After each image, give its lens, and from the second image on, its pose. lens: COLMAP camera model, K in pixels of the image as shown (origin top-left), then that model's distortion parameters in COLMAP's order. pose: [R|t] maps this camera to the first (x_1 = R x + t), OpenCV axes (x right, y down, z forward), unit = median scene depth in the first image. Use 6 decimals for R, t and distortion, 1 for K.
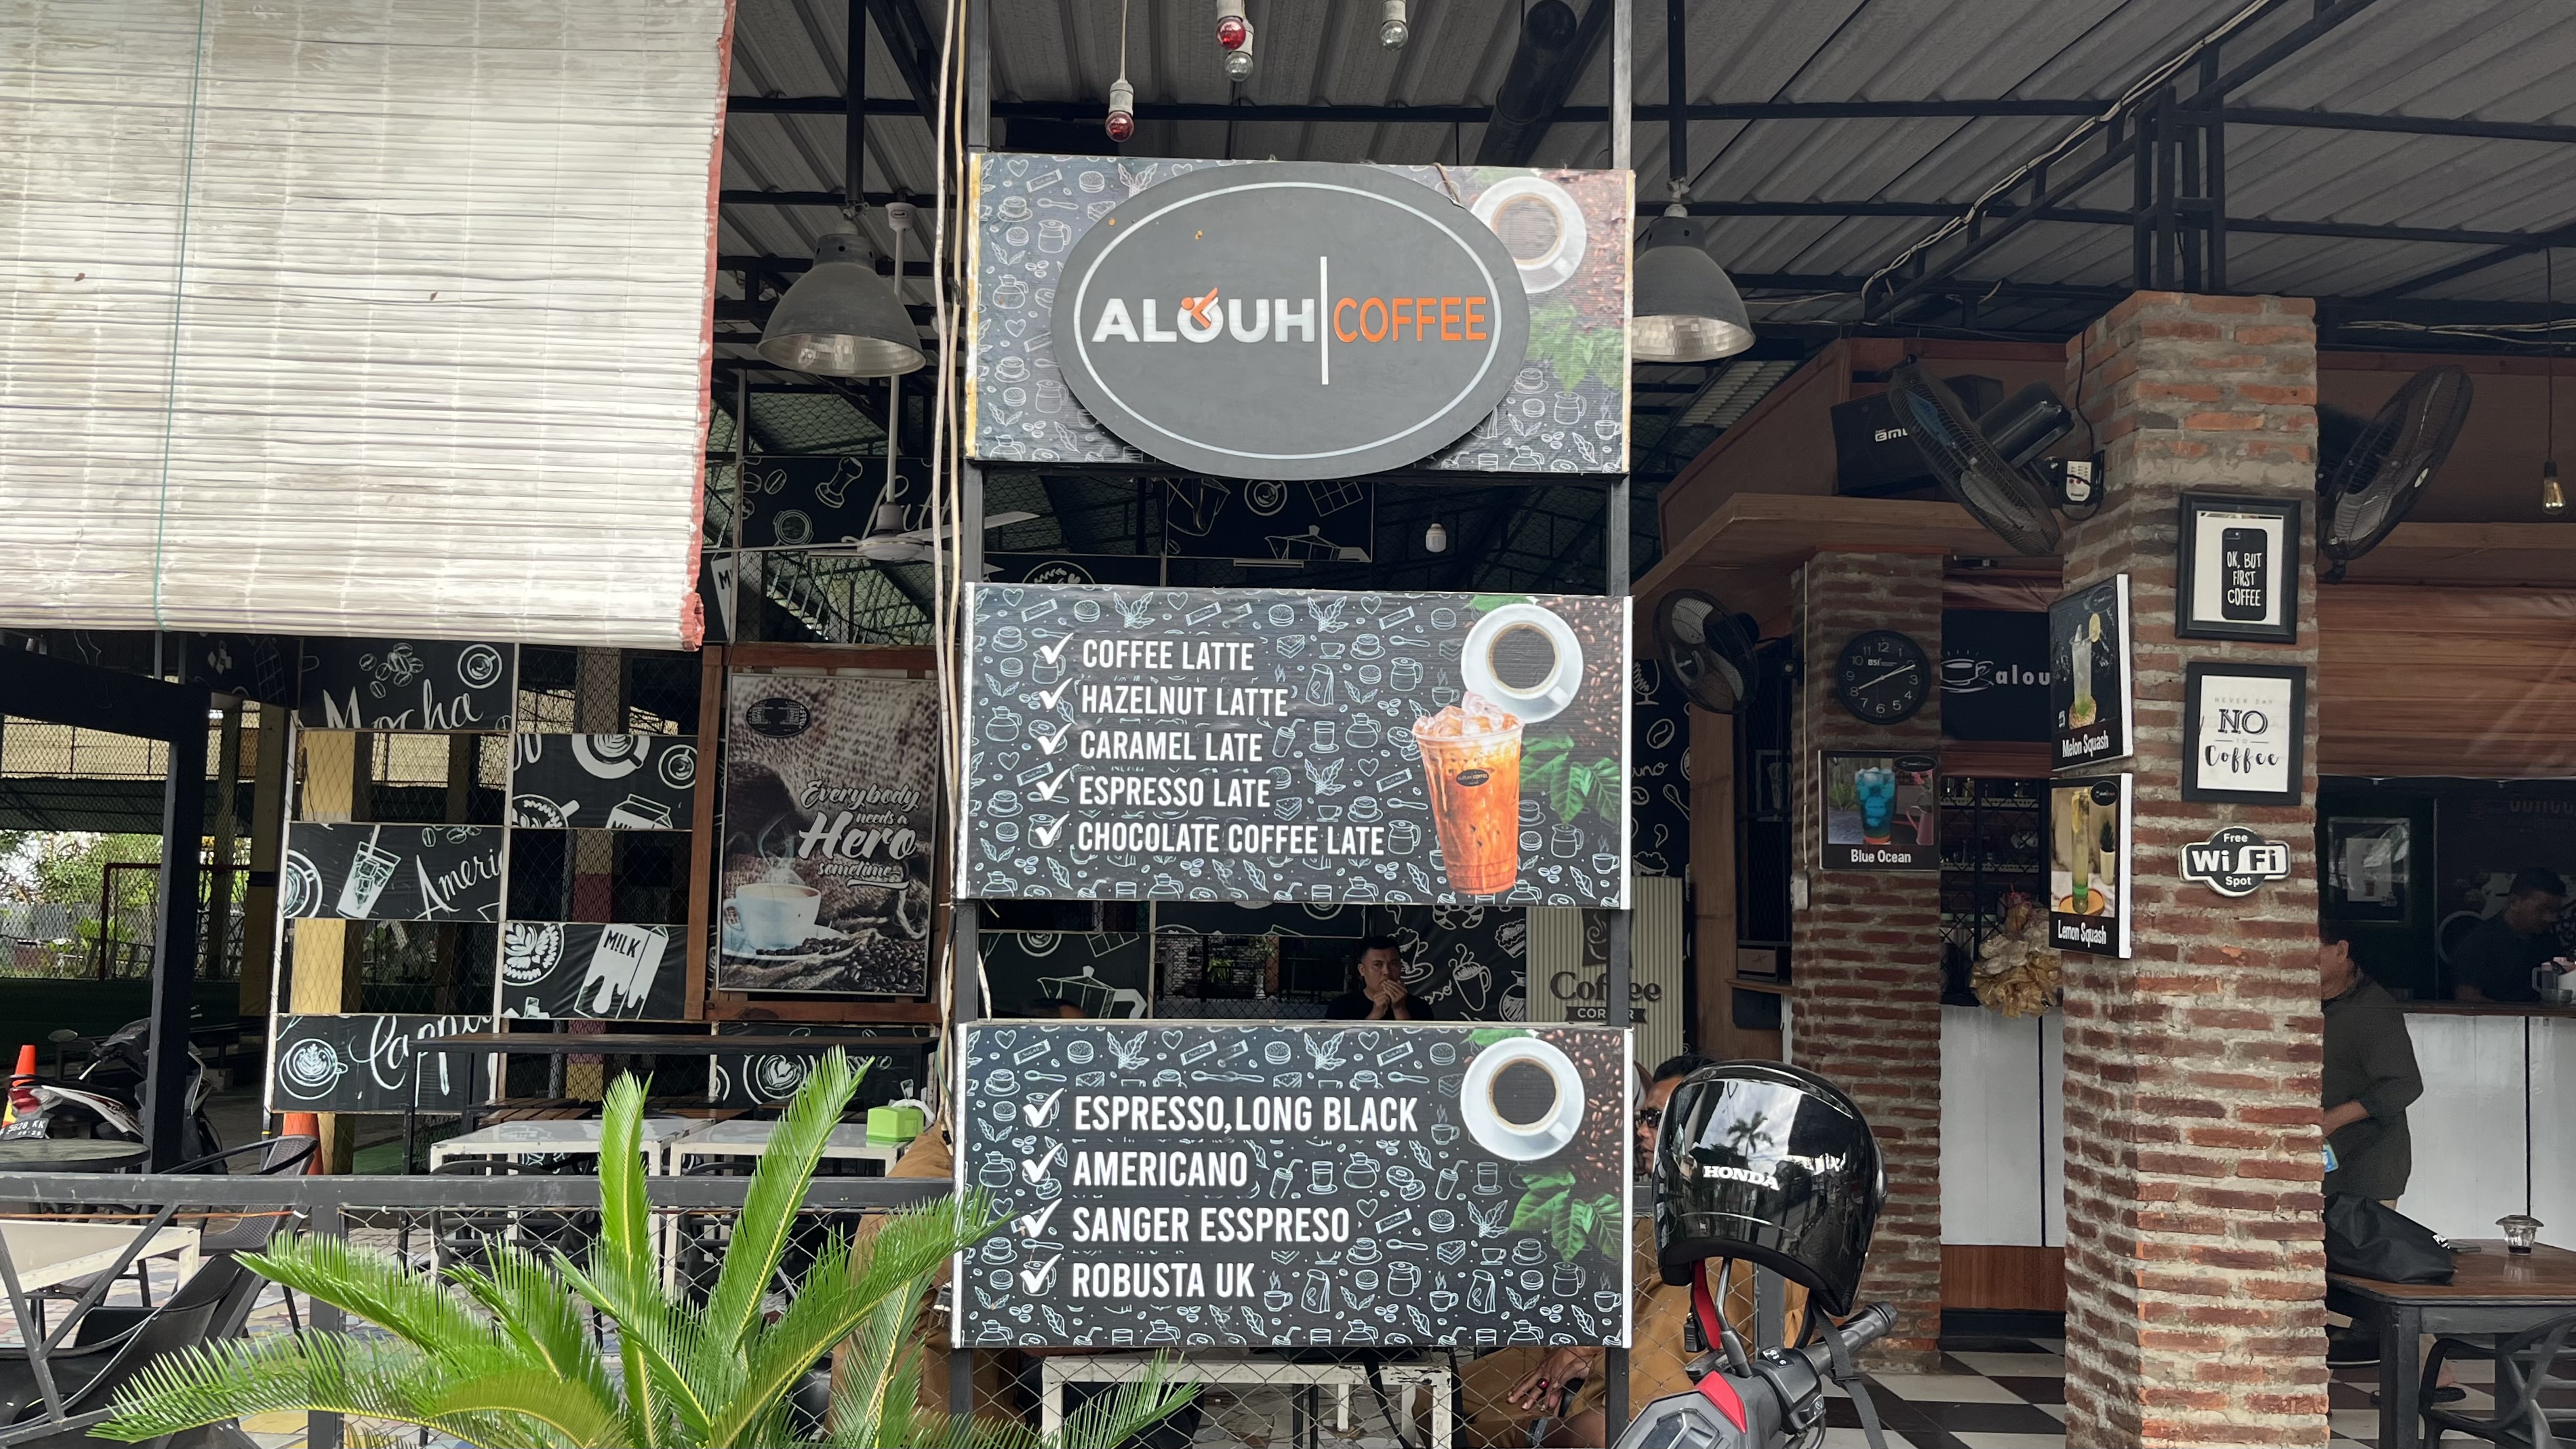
lens RADIAL K [[2075.0, 0, 1294.0], [0, 2075.0, 753.4], [0, 0, 1]] dist [0.019526, -0.009047]
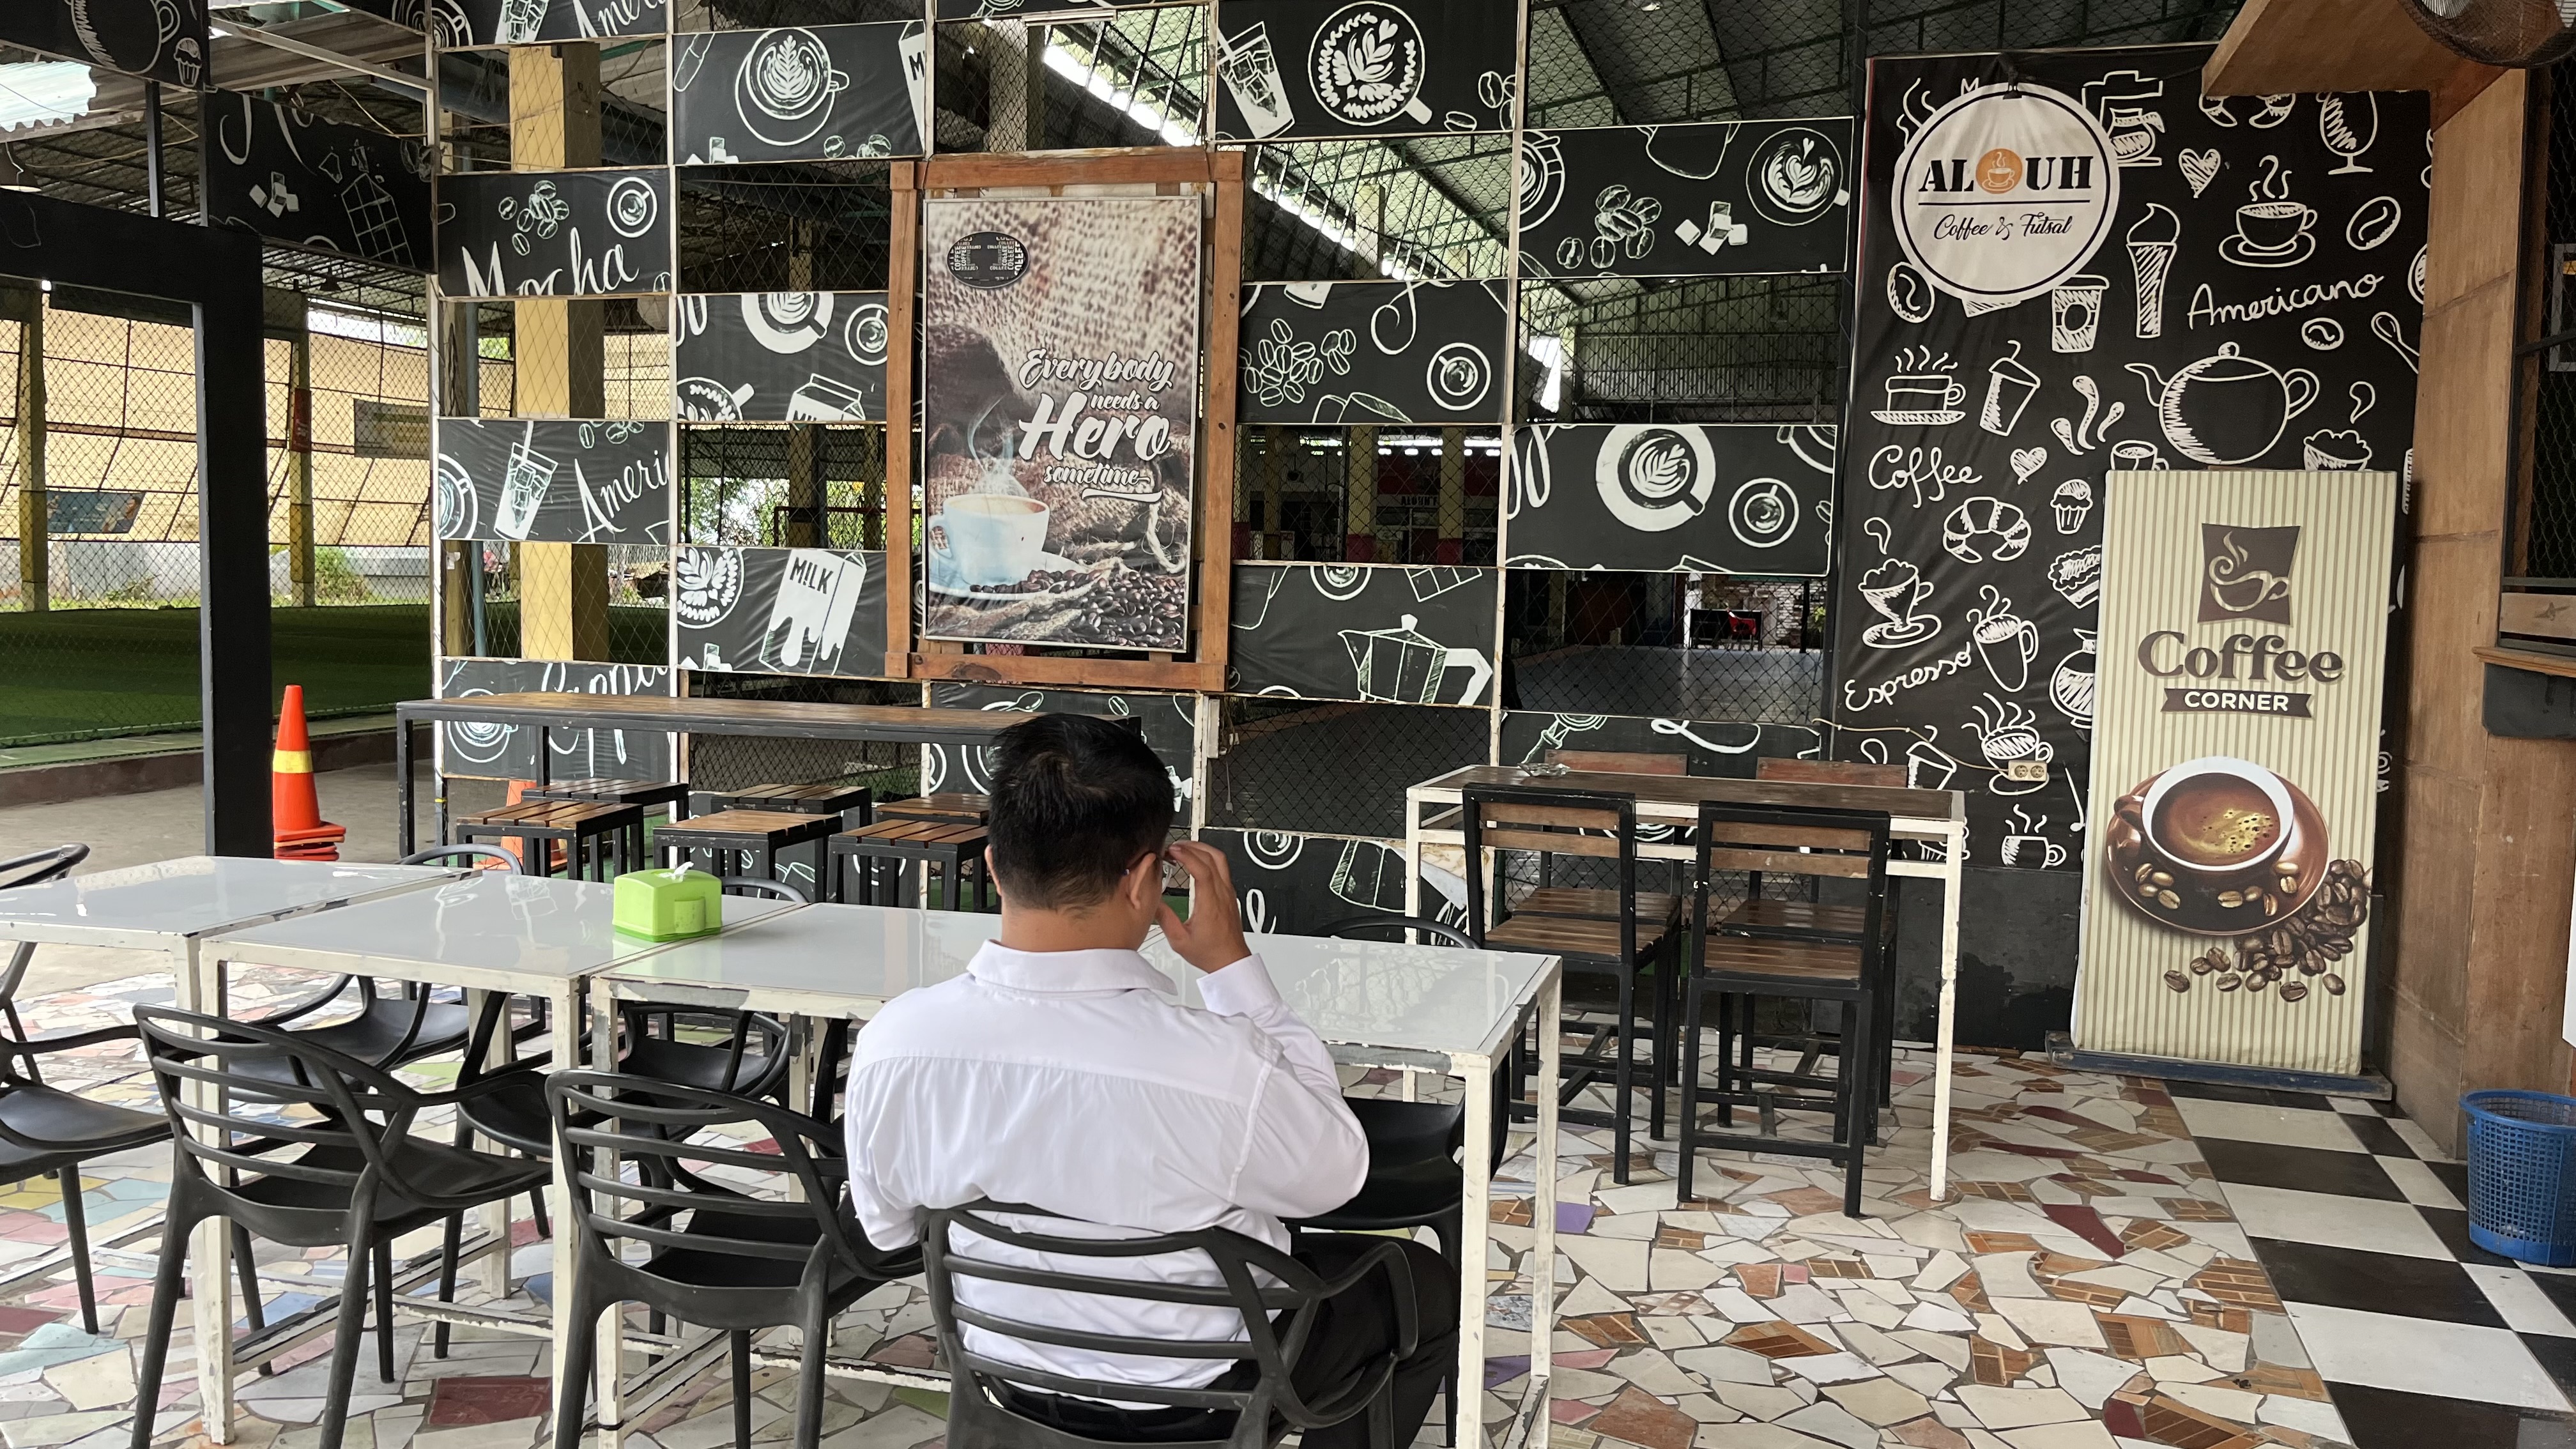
lens RADIAL K [[1958.9, 0, 1311.9], [0, 1958.9, 732.1], [0, 0, 1]] dist [0.030622, -0.023390]
pose [[0.950752, 0.031080, -0.308390, 0.099017], [0.019241, 0.987123, 0.158803, 0.052812], [0.309354, -0.156916, 0.937911, 0.525448]]
